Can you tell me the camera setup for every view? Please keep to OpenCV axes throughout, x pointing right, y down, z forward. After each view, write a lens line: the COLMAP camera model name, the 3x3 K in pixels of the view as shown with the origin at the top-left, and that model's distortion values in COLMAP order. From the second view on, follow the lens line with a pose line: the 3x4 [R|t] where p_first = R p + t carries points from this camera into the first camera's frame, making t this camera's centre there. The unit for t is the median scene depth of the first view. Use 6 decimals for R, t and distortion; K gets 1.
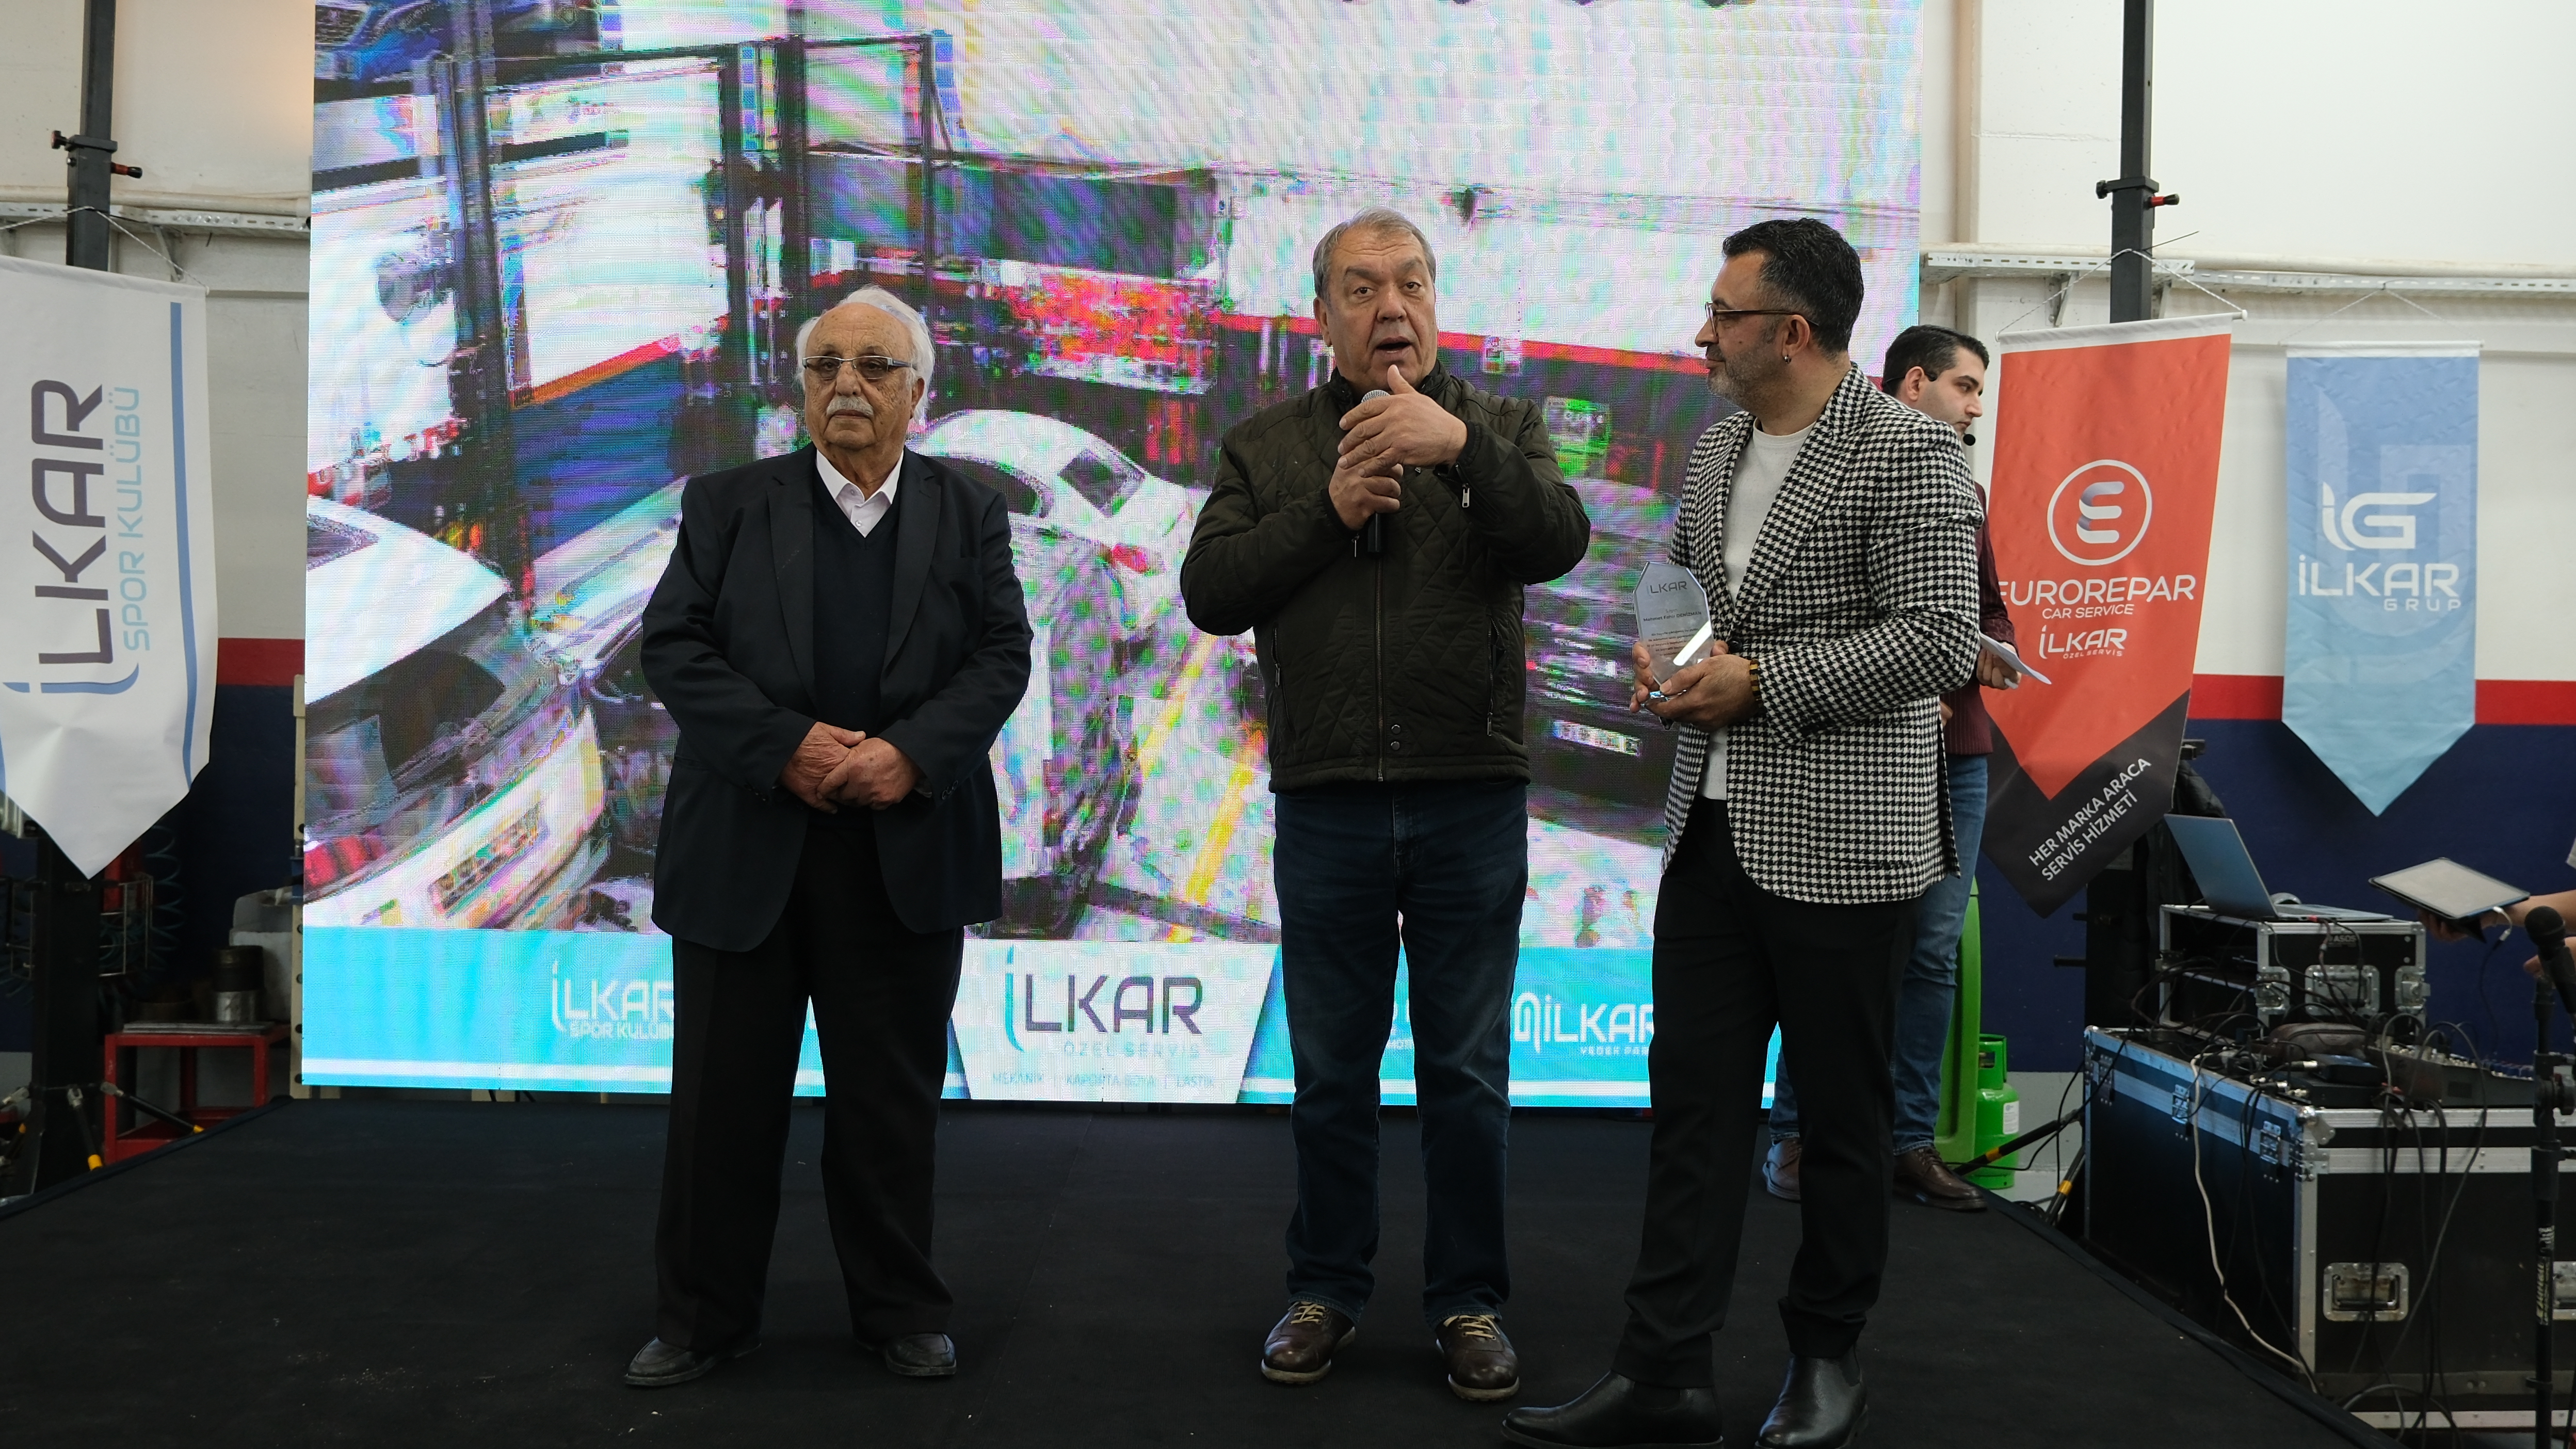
lens RADIAL K [[2270.7, 0, 1290.5], [0, 2270.7, 710.2], [0, 0, 1]] dist [-0.003964, -0.028733]
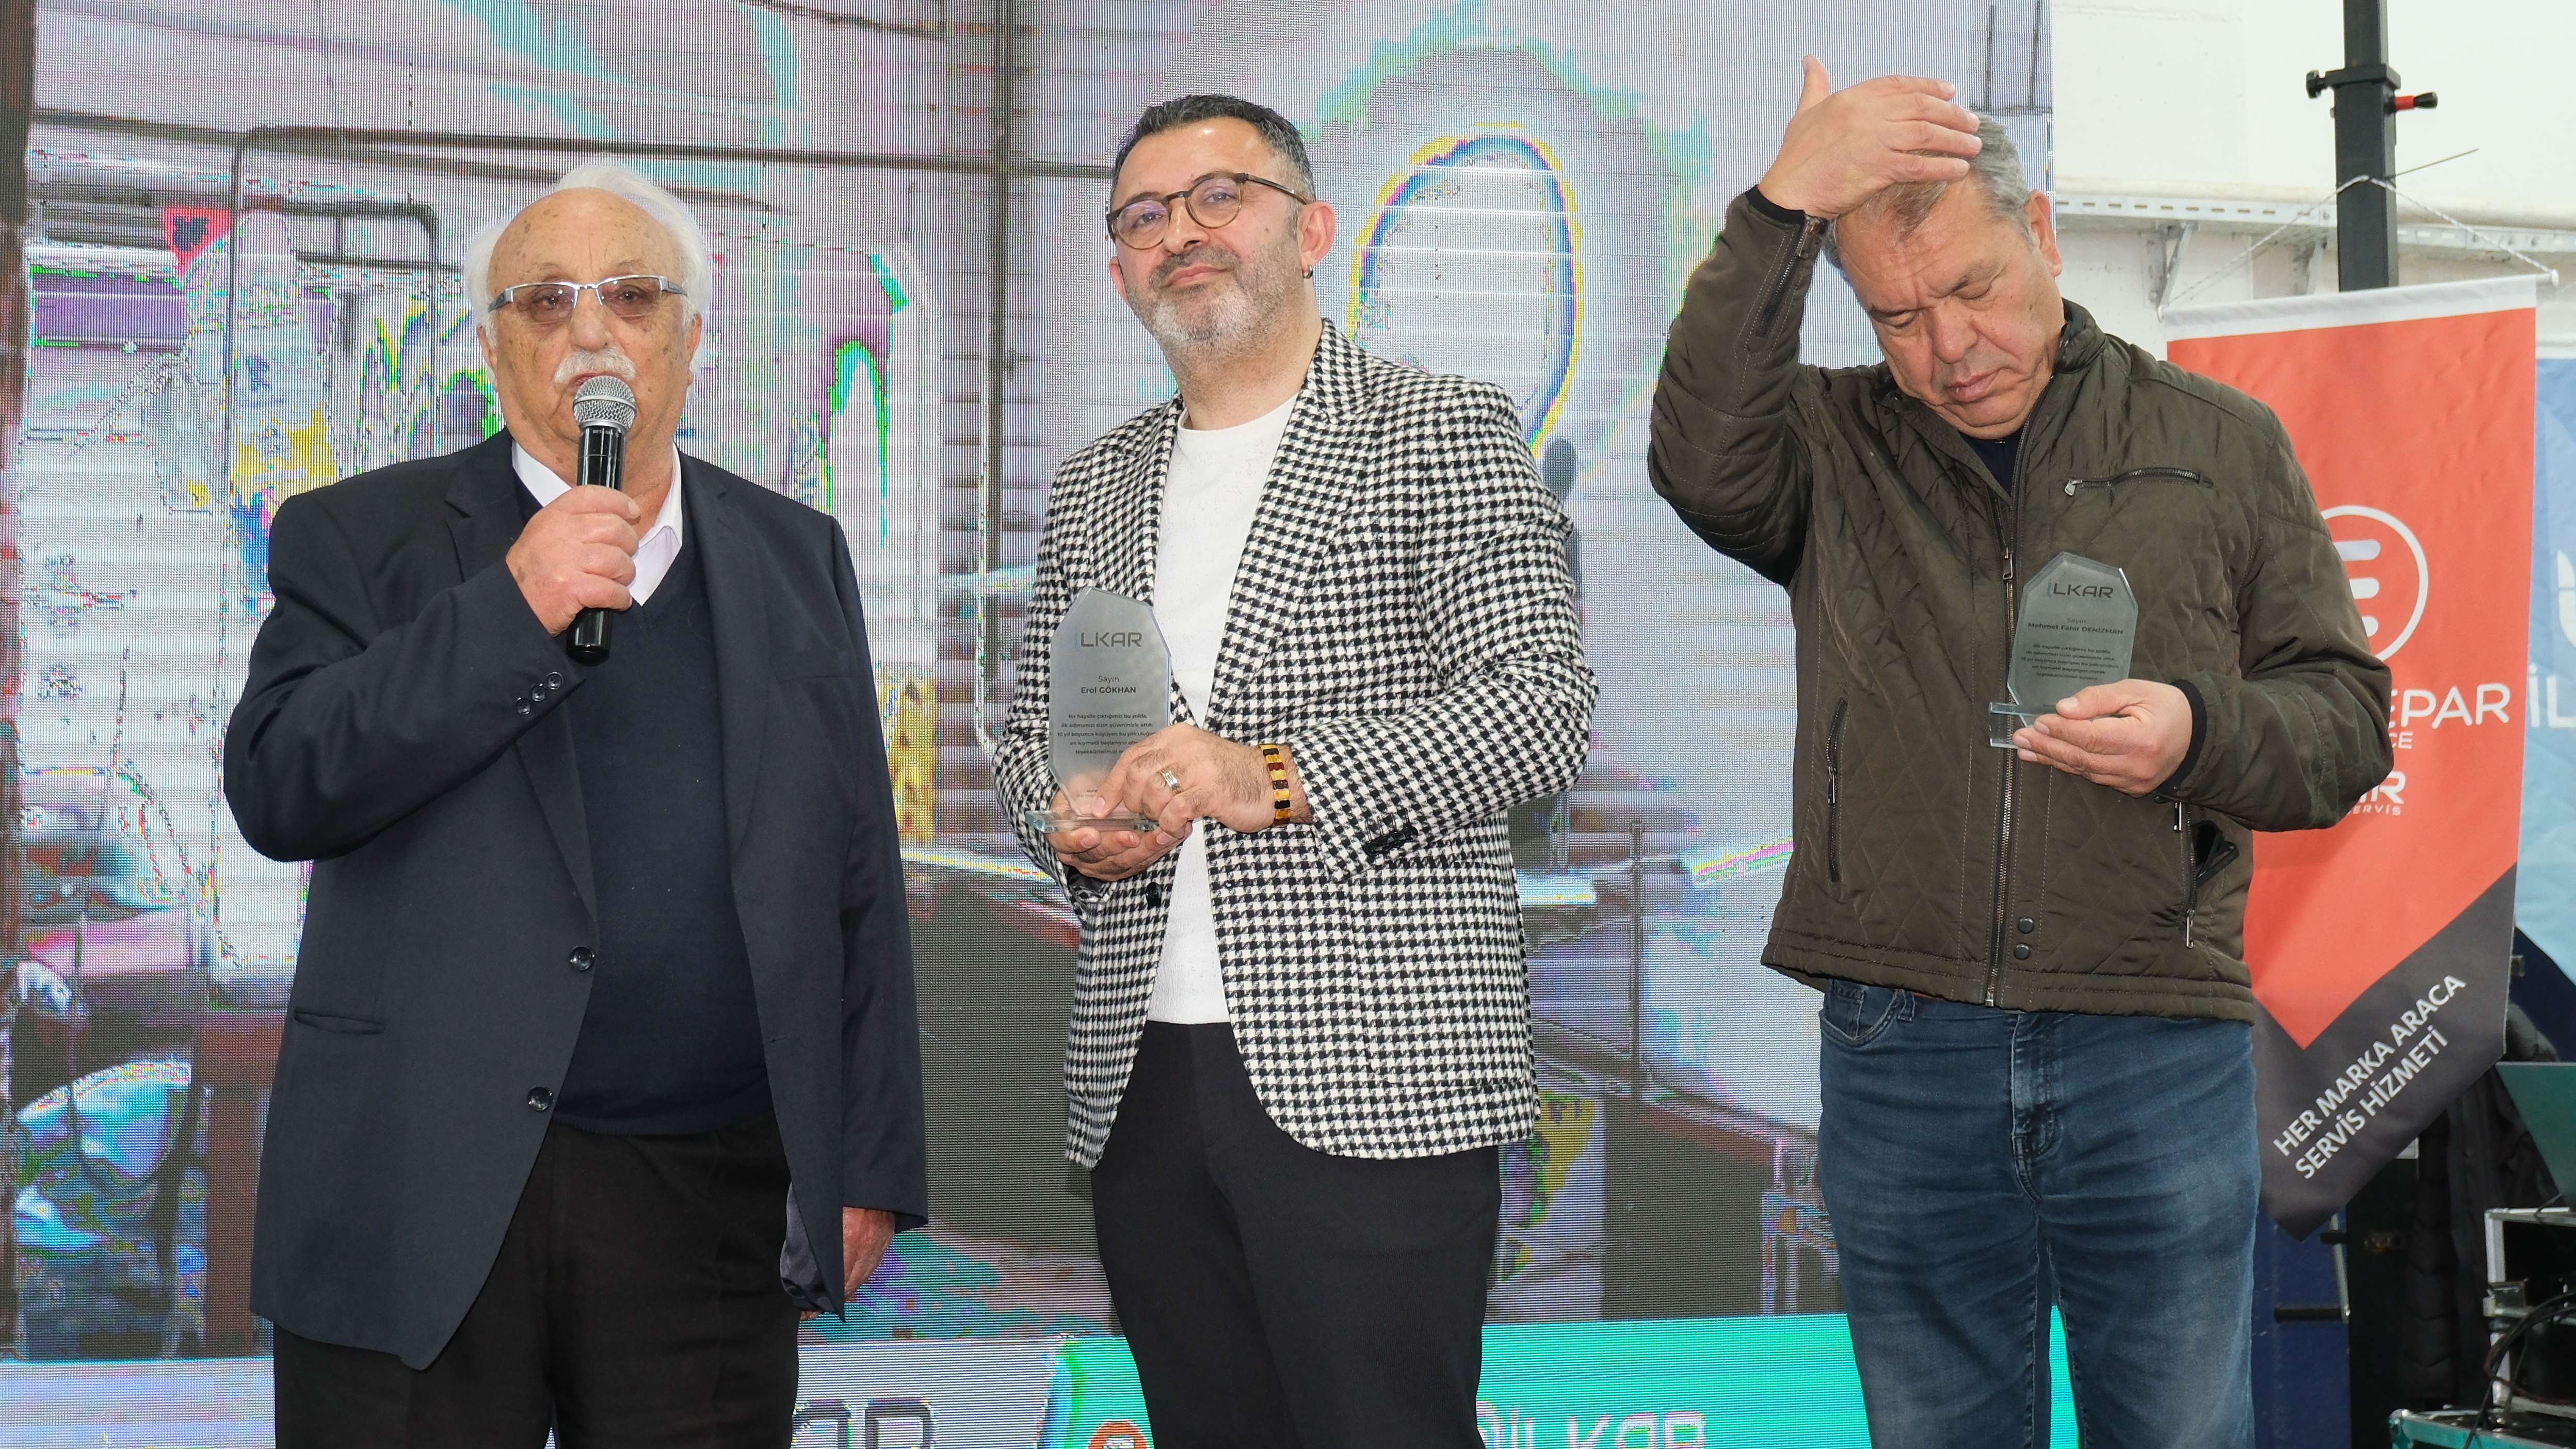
lens RADIAL K [[3758.4, 0, 1308.1], [0, 3758.4, 733.2], [0, 0, 1]] dist [-0.025682, 0.000000]
pose [[0.981489, -0.016175, 0.190834, -0.120598], [0.028692, 0.997600, -0.063016, 0.009760], [-0.189357, 0.067325, 0.979598, 0.036220]]
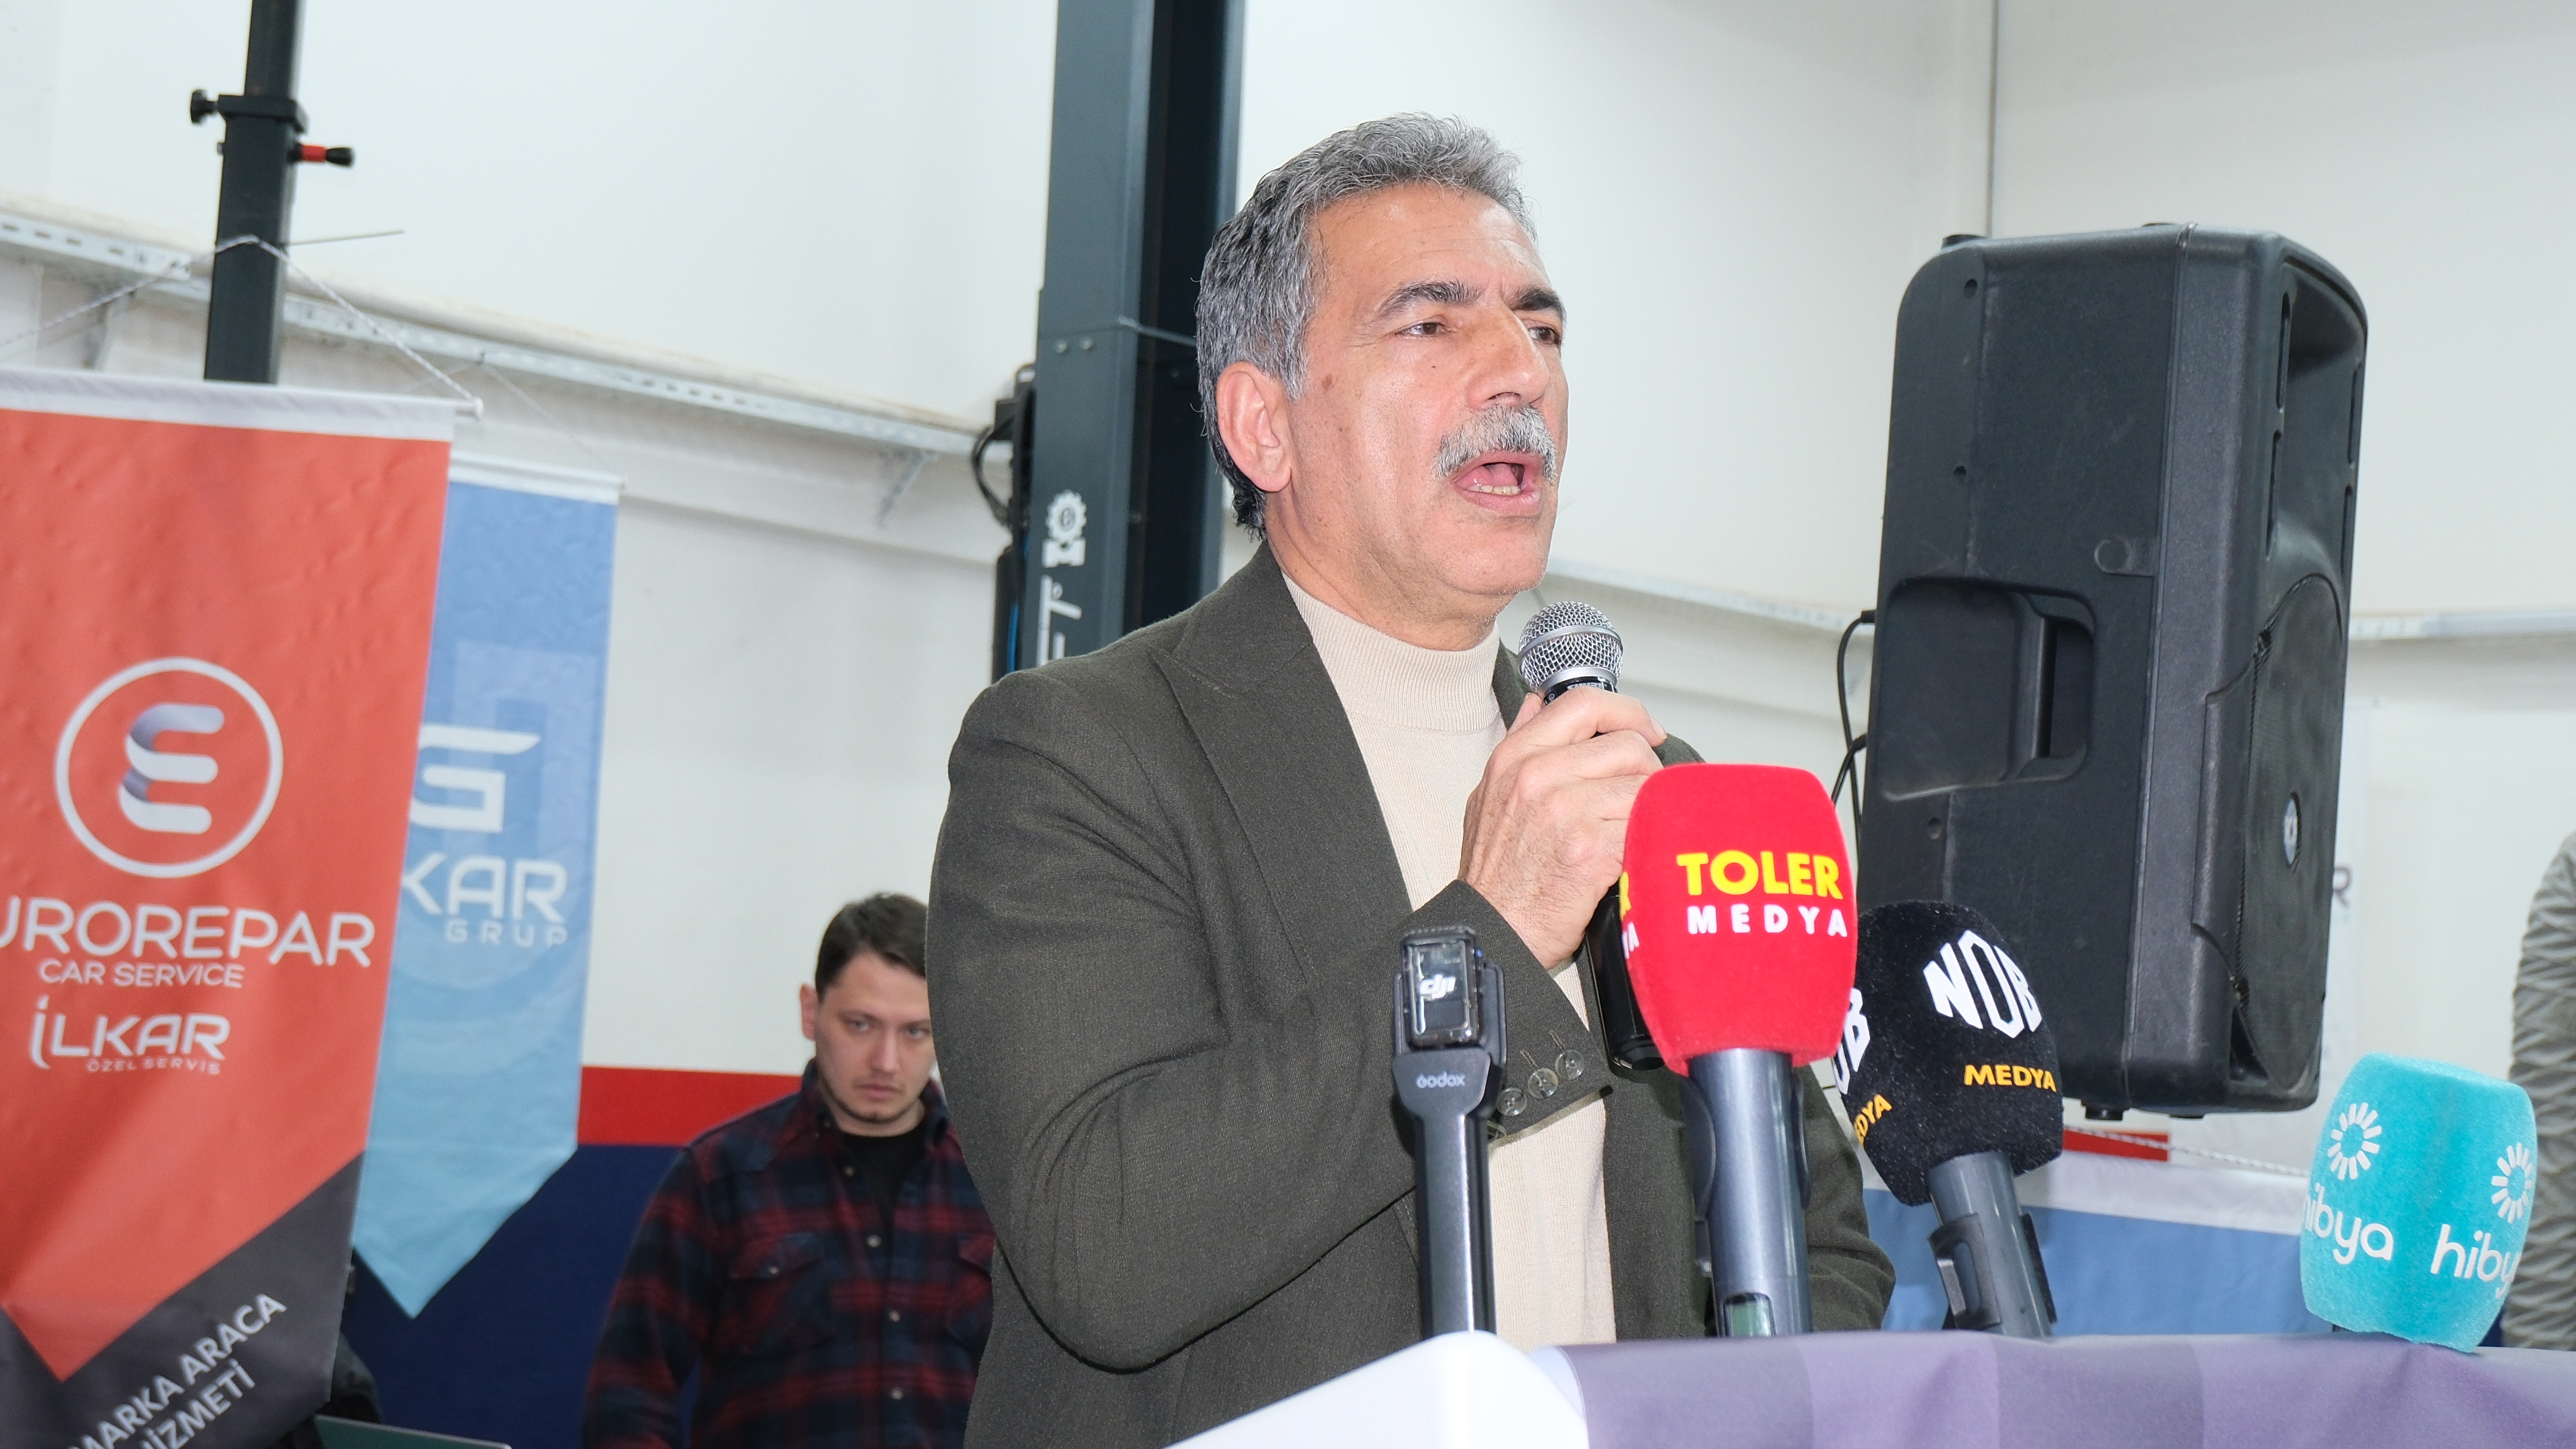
lens RADIAL K [[3880.4, 0, 1294.9], [0, 3880.4, 740.5], [0, 0, 1]] dist [-0.017486, 0.000000]
pose [[0.691297, 0.080840, 0.718035, -0.067889], [-0.043215, 0.996569, -0.070593, -0.043485], [-0.721278, 0.017771, 0.692418, 0.248113]]
